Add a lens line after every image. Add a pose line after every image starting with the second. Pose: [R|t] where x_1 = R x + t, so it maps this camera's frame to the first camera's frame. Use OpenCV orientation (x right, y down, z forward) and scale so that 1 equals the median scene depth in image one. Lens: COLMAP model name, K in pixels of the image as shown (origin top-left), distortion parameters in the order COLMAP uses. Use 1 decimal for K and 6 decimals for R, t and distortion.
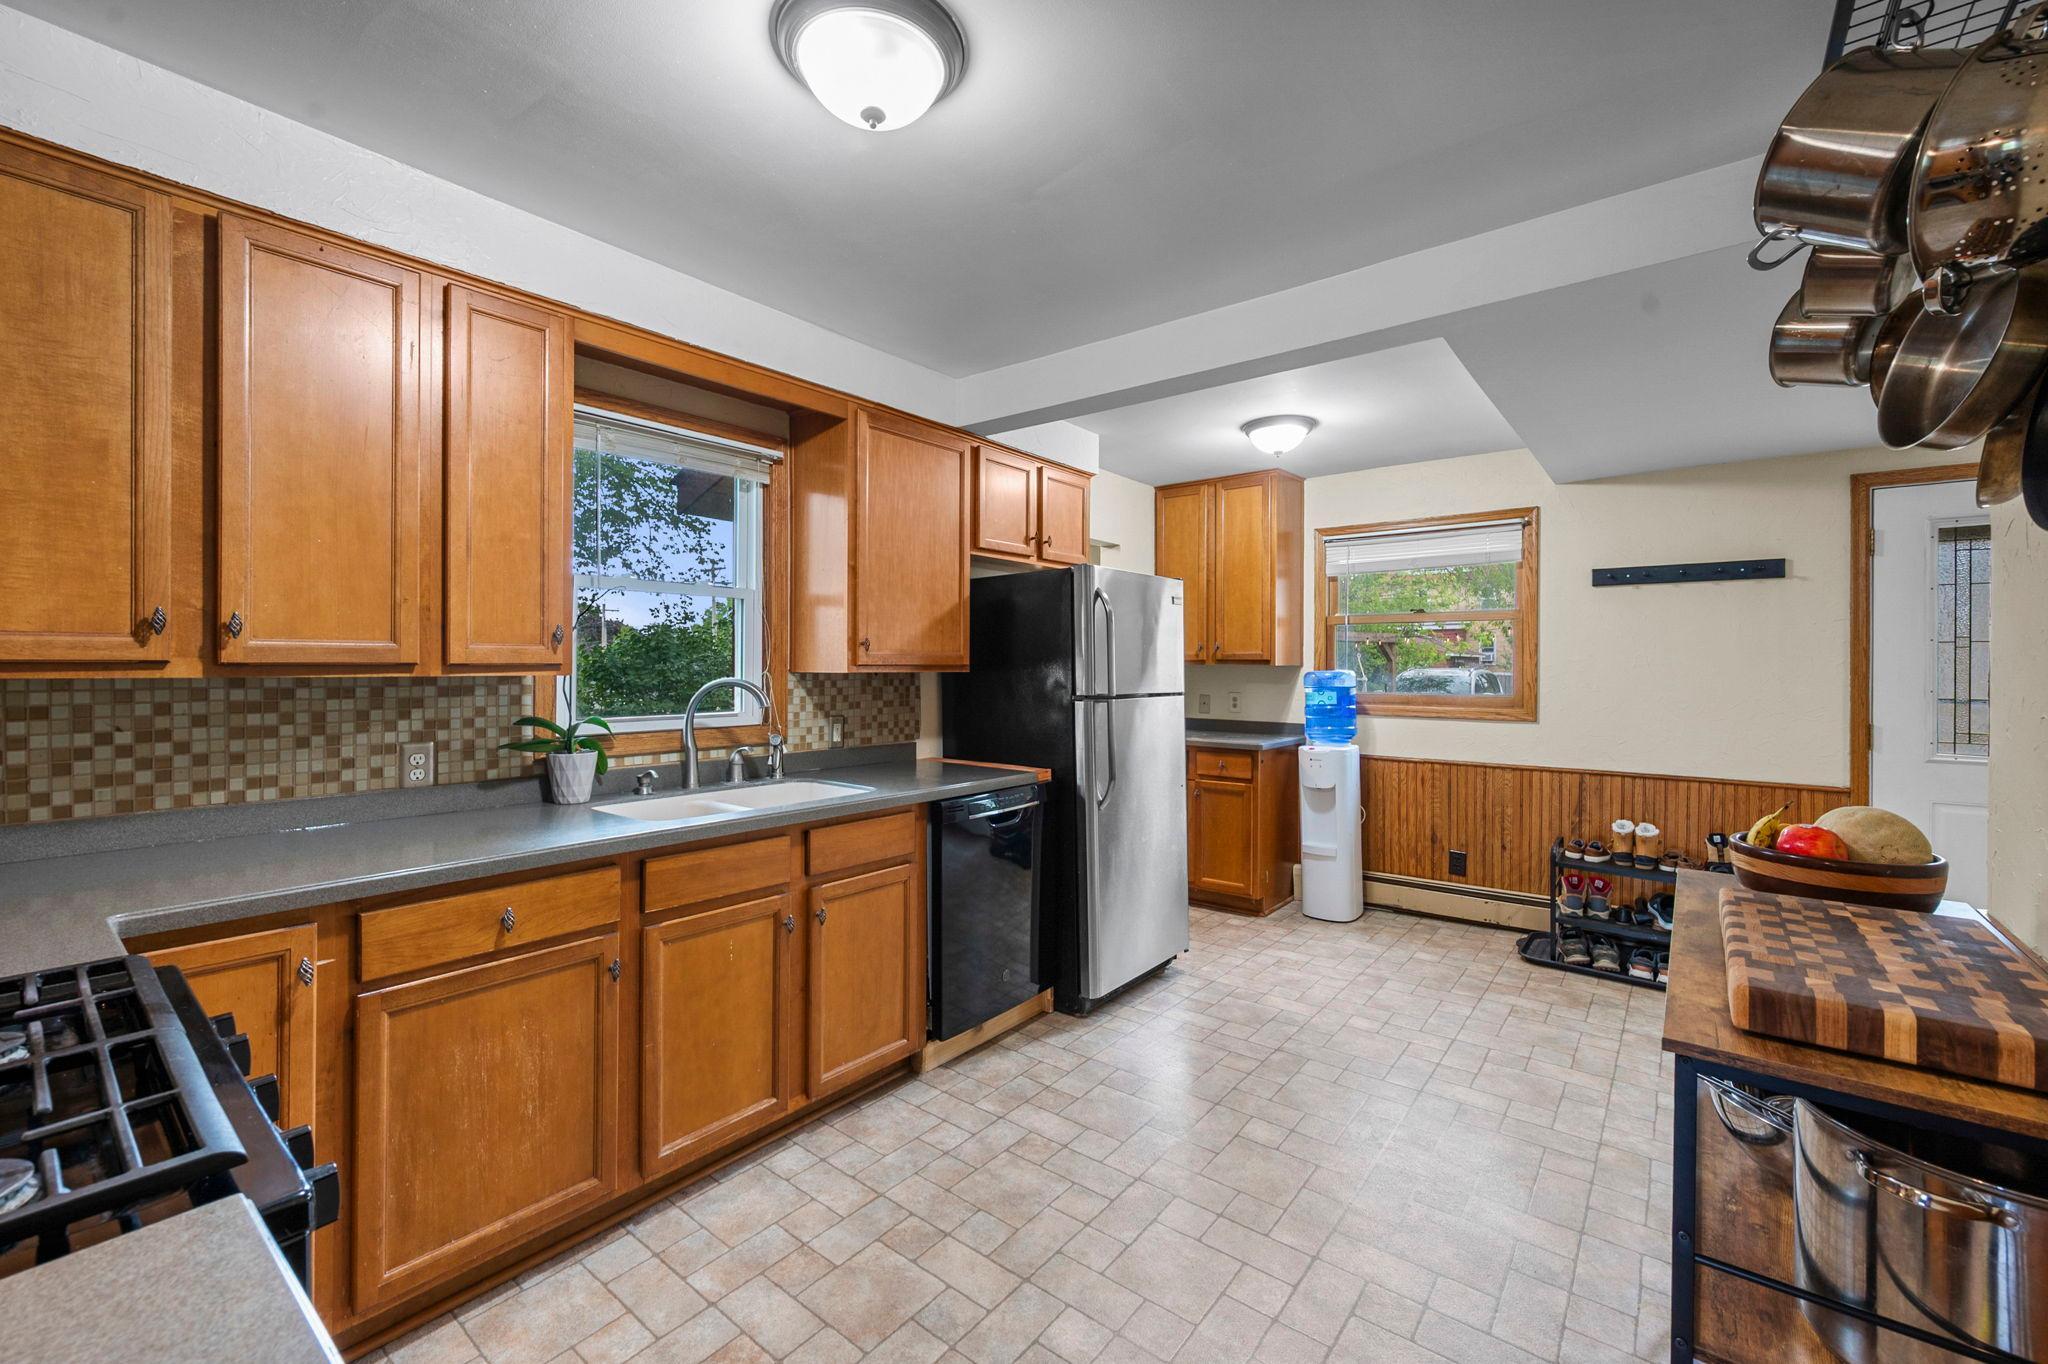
lens RADIAL K [[834.7, 0, 1024.0], [0, 834.7, 682.0], [0, 0, 1]] dist [0.000416, -0.000035]
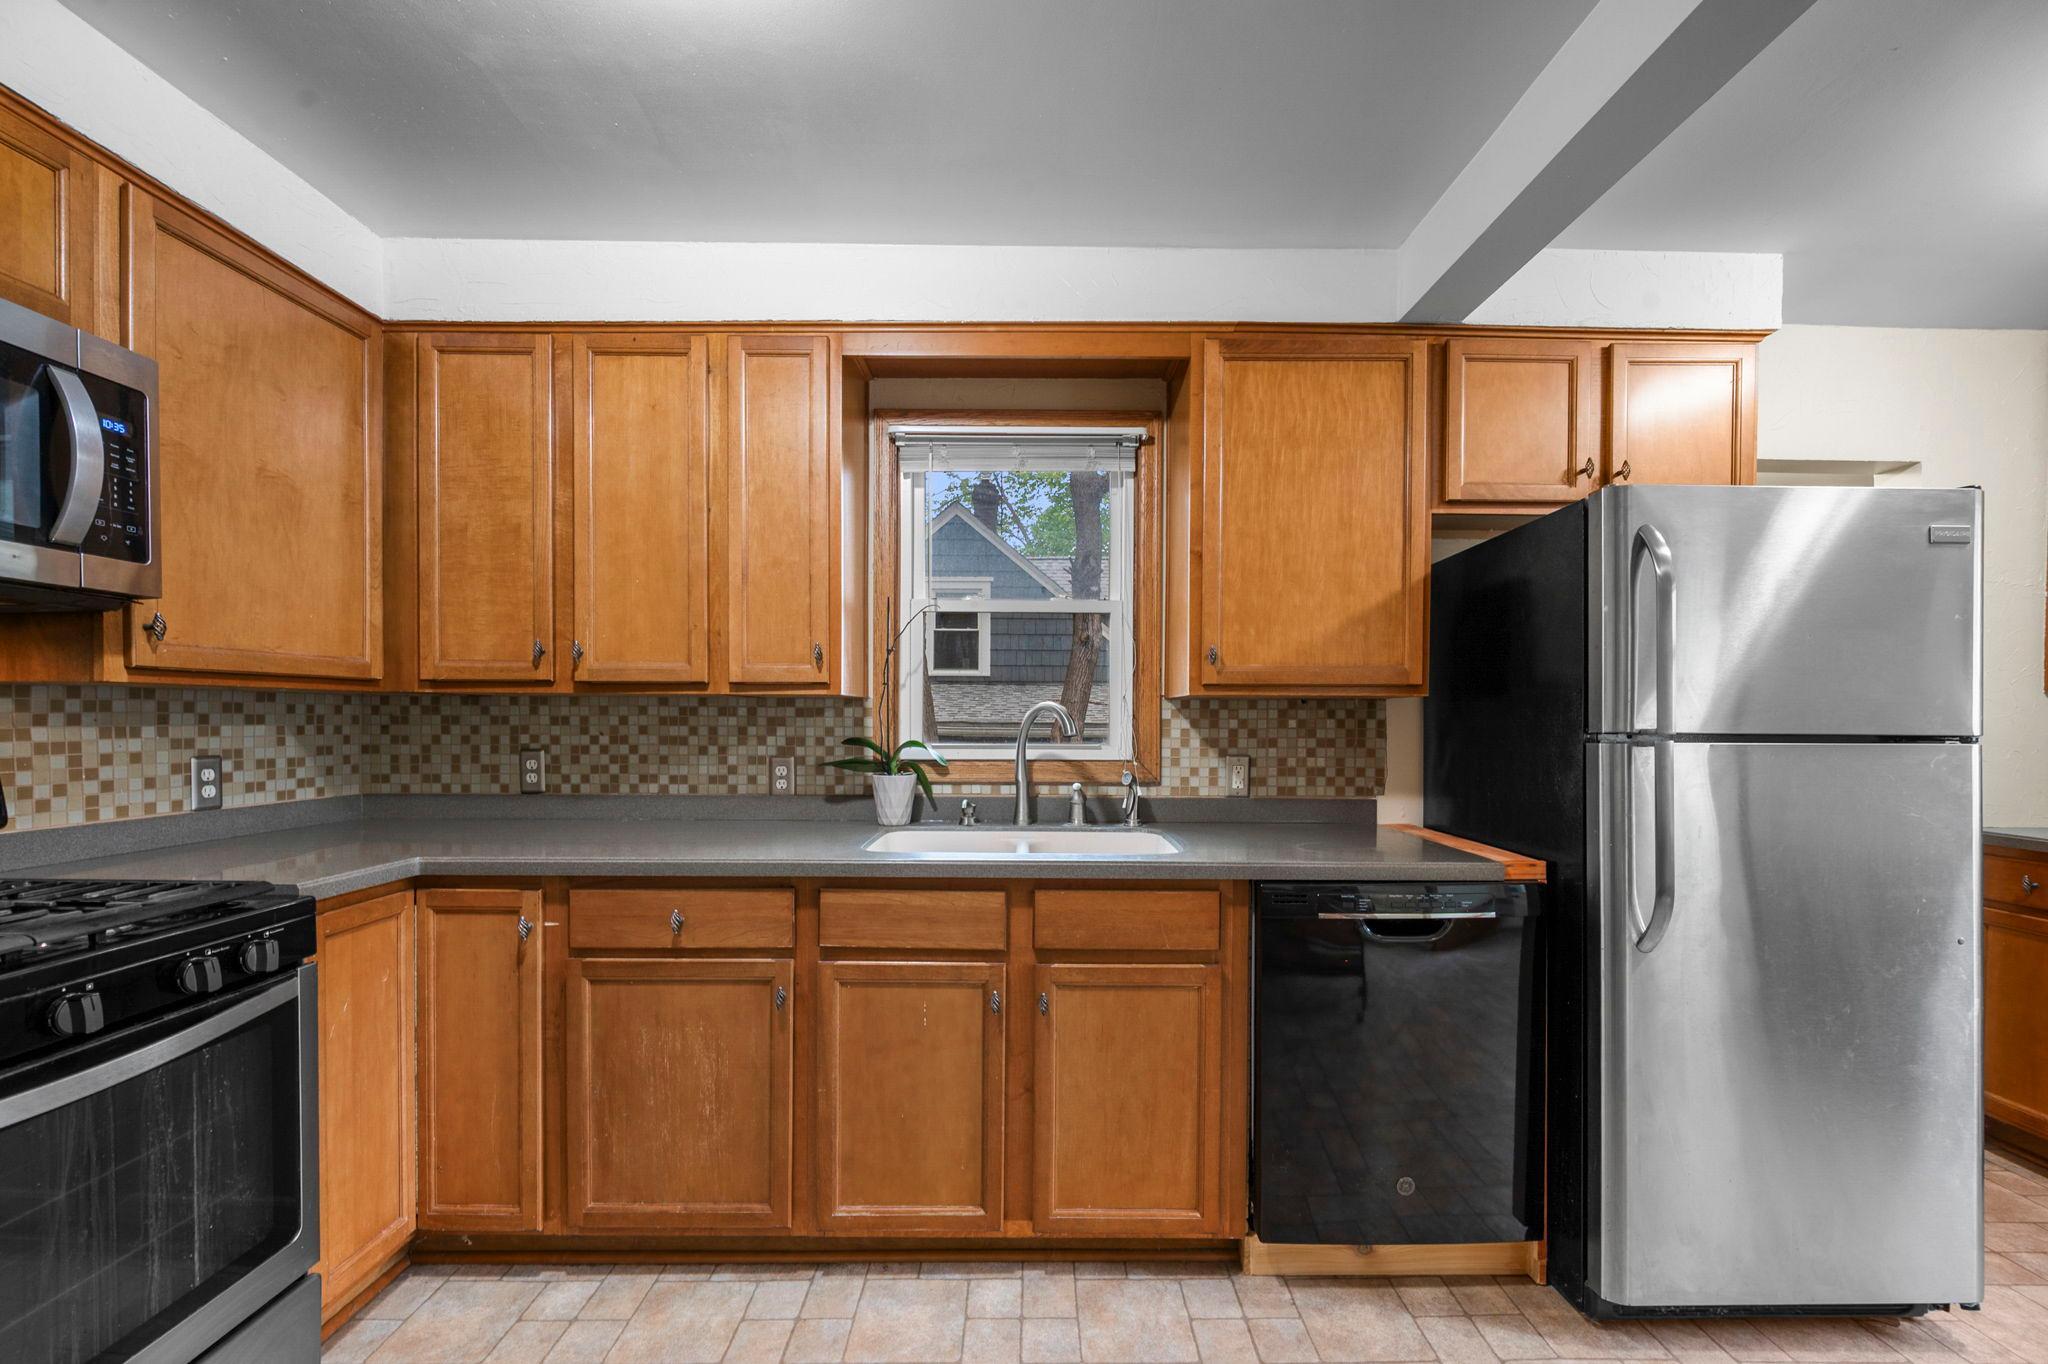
lens RADIAL K [[813.7, 0, 1028.1], [0, 813.7, 738.9], [0, 0, 1]] dist [-0.002235, -0.000358]
pose [[0.632475, 0.019014, -0.774348, 0.339093], [-0.017511, 0.999794, 0.010247, 0.030109], [0.774383, 0.007079, 0.632677, 0.533644]]
